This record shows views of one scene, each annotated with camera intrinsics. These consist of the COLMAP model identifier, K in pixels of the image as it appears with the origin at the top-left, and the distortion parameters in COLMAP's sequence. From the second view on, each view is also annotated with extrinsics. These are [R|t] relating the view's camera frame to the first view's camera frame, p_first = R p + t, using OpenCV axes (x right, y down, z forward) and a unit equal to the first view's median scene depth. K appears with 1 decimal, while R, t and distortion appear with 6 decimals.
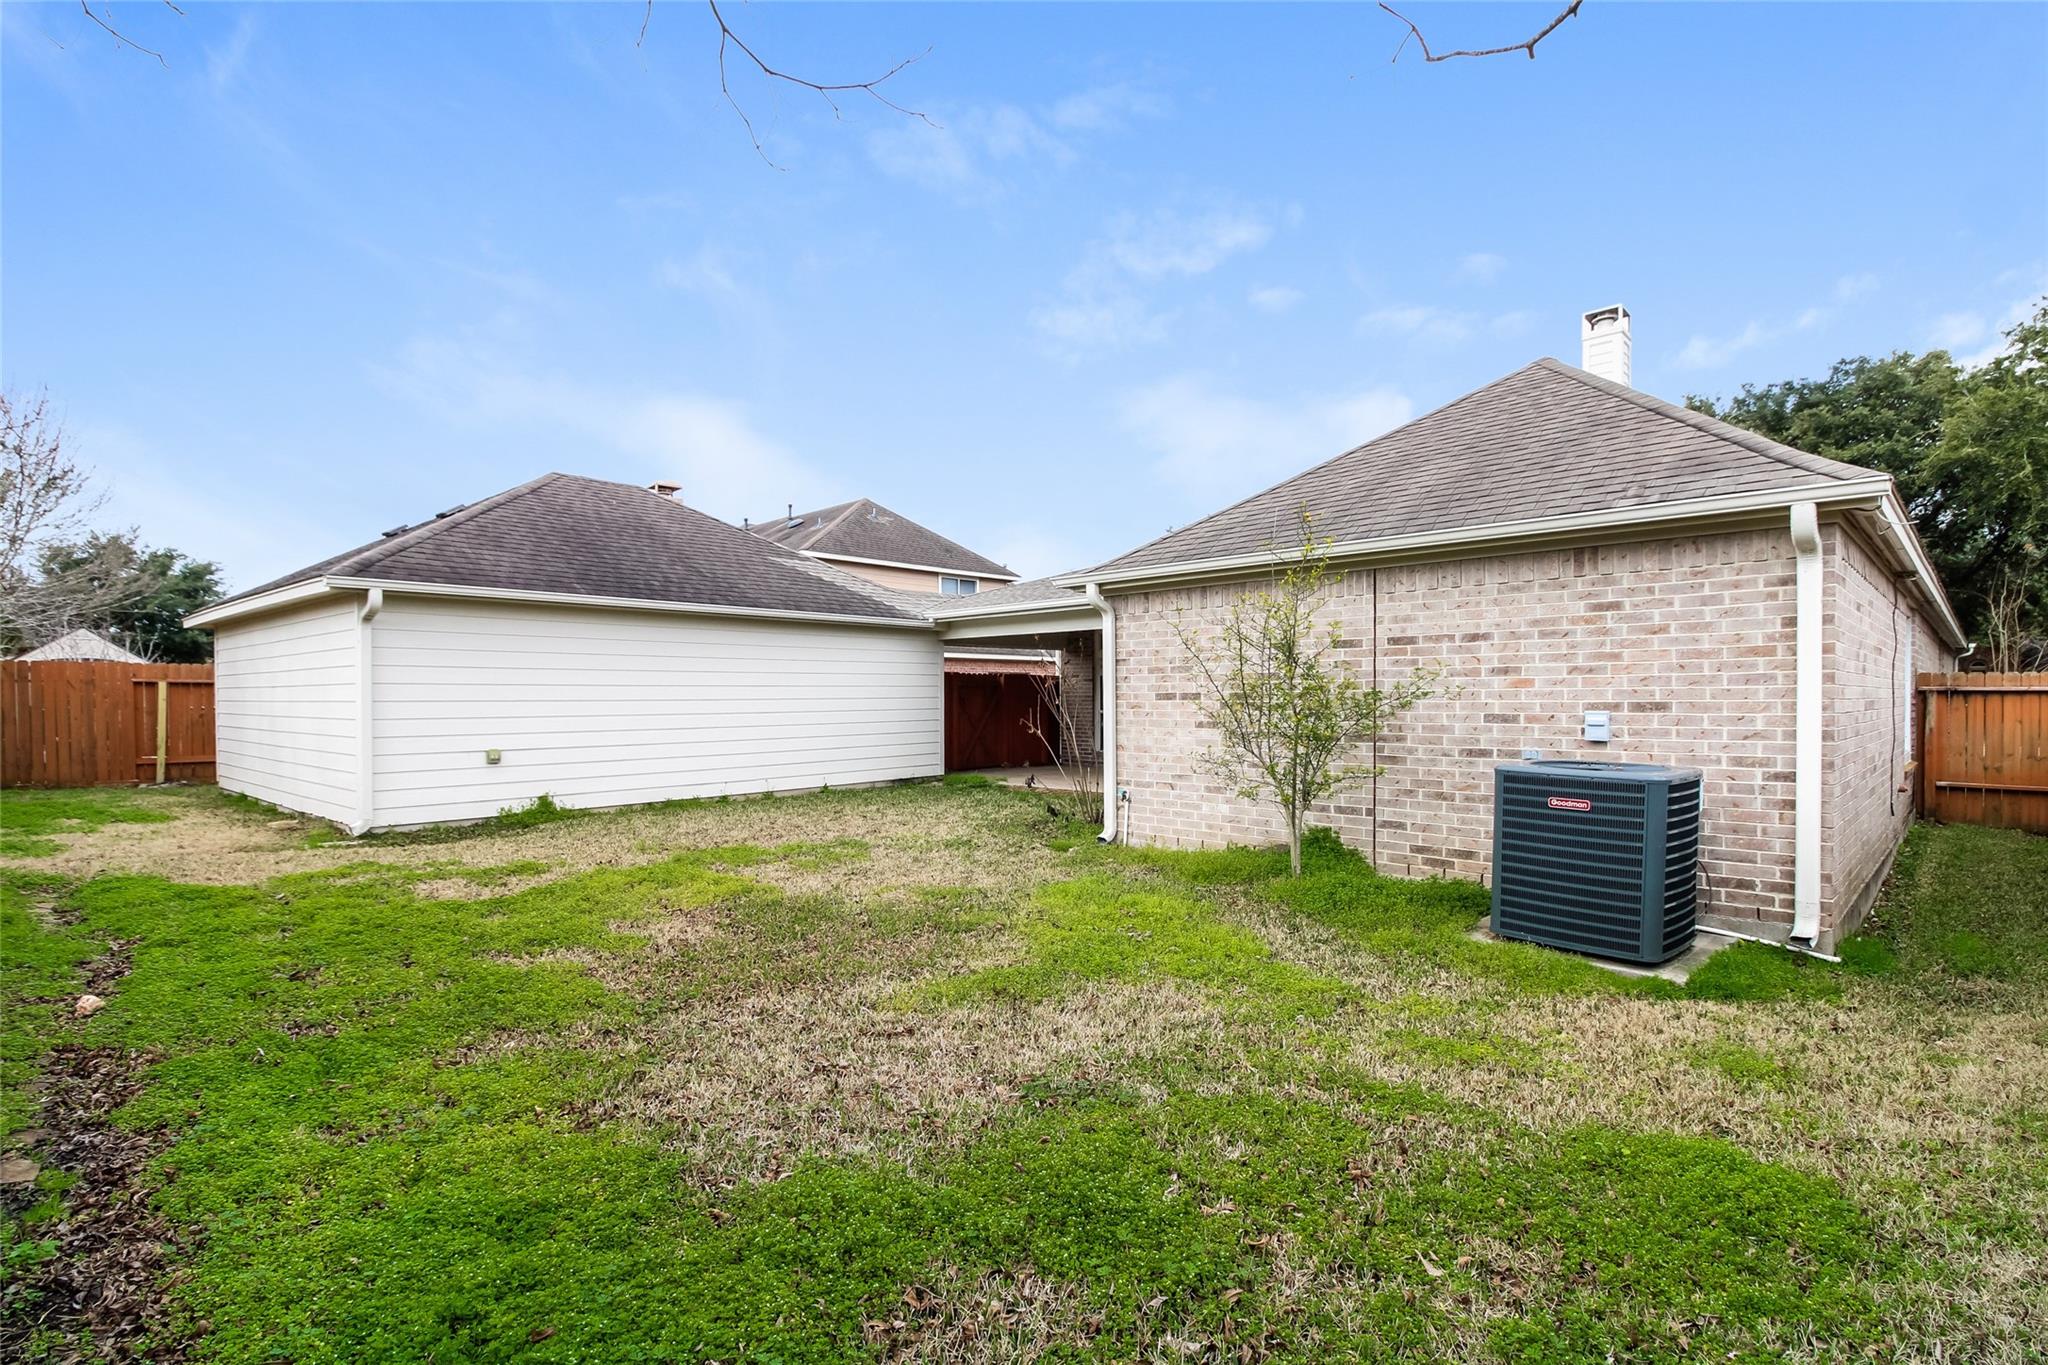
lens RADIAL K [[943.7, 0, 1020.2], [0, 943.7, 697.2], [0, 0, 1]] dist [0.001289, 0.000124]
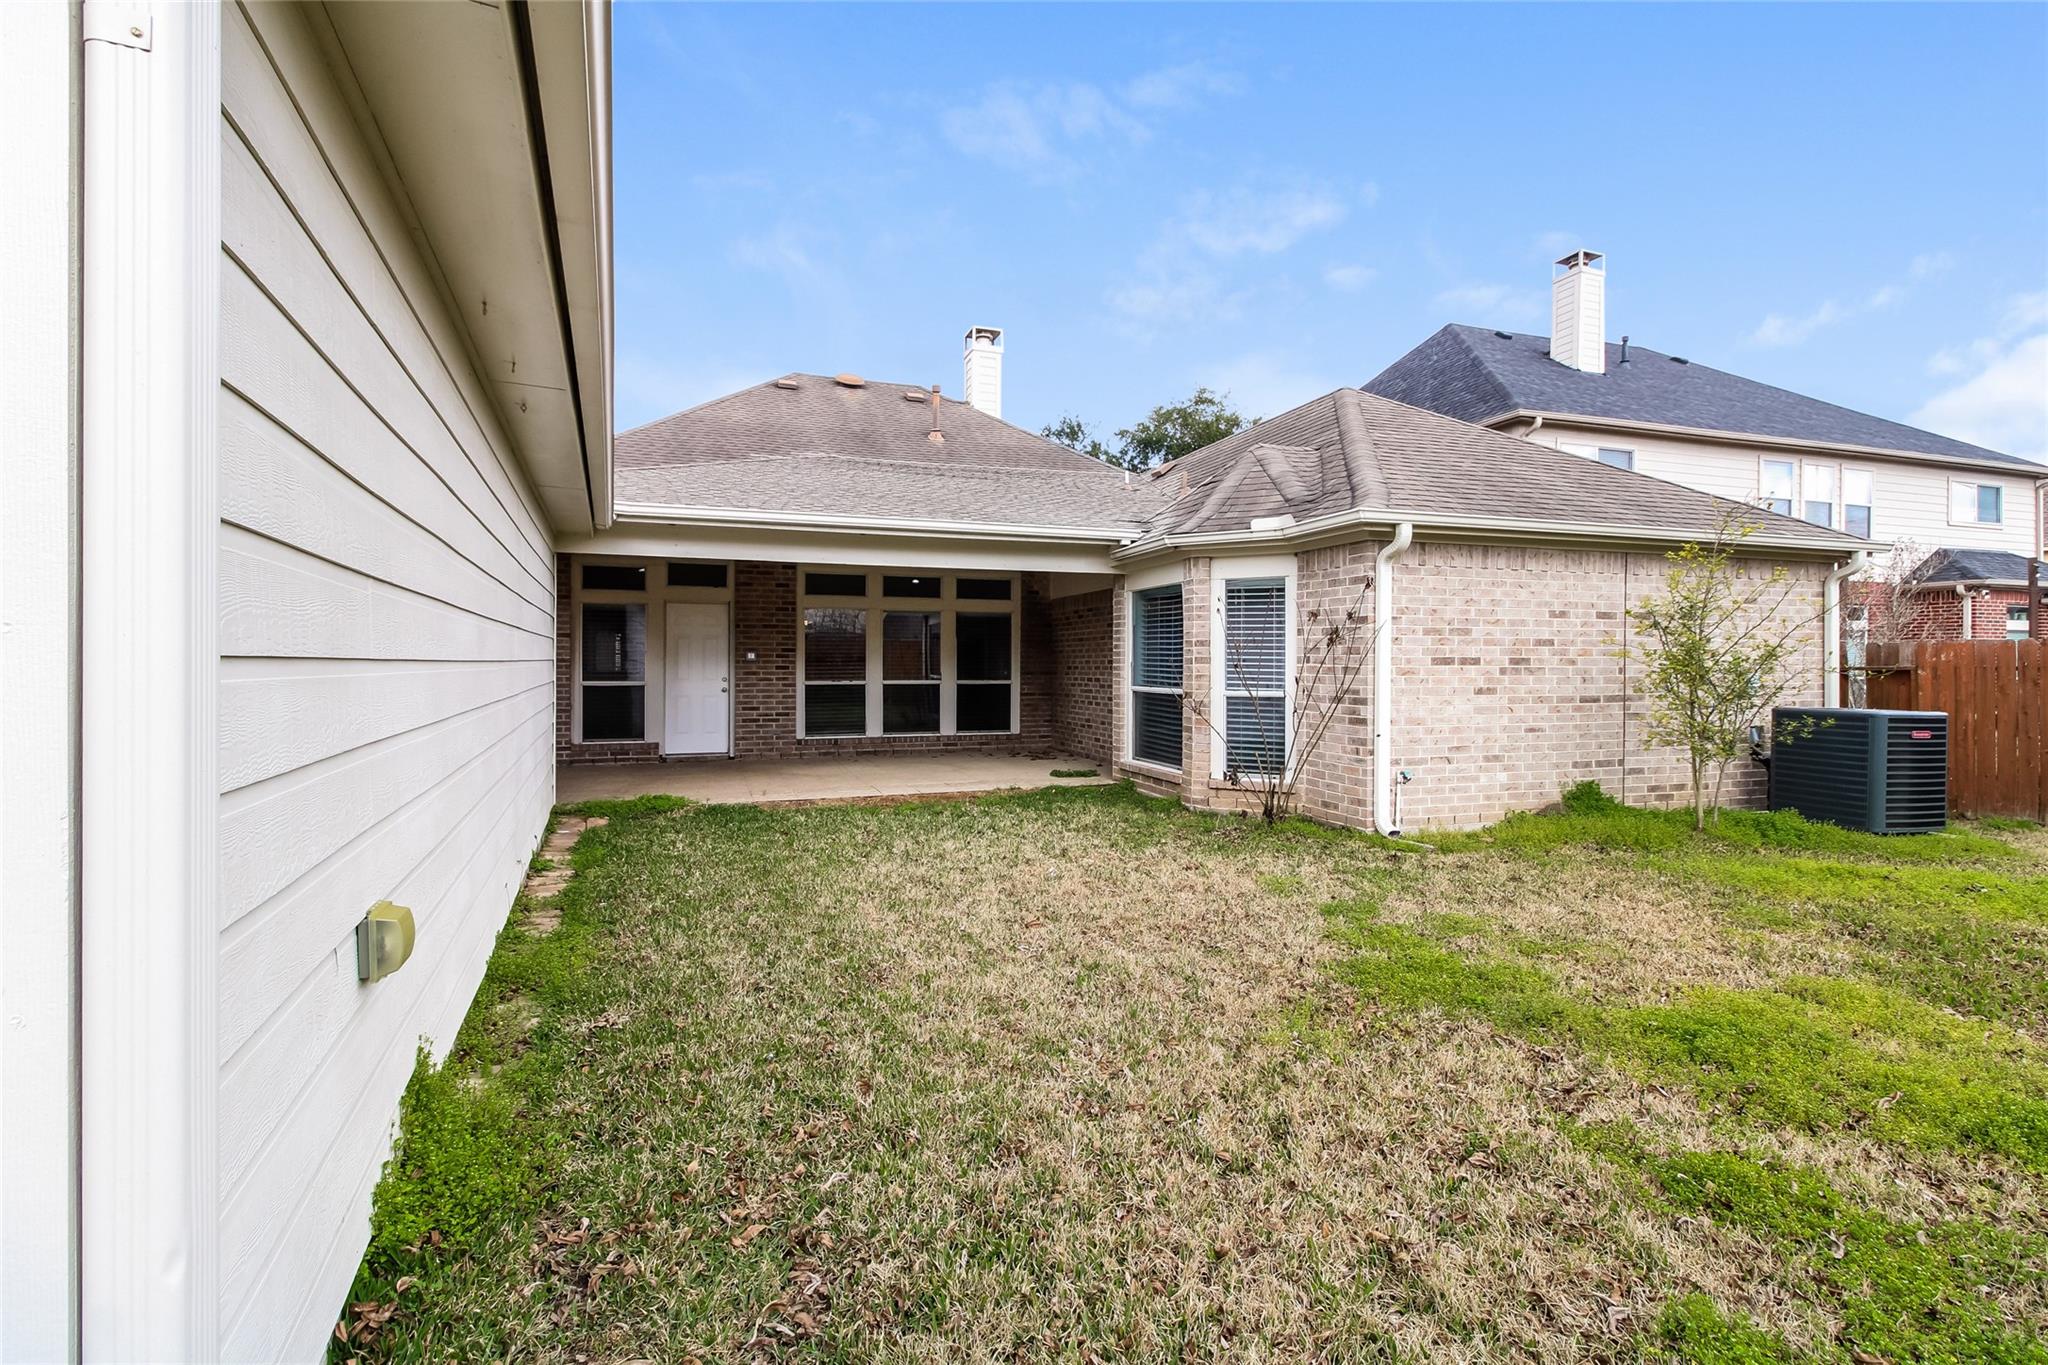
lens RADIAL K [[943.7, 0, 1019.8], [0, 943.7, 670.2], [0, 0, 1]] dist [0.001289, 0.000124]
pose [[0.445977, 0.000442, 0.895045, -0.851697], [-0.002795, 0.999996, 0.000899, 0.008292], [-0.895040, -0.002902, 0.445976, 0.981548]]
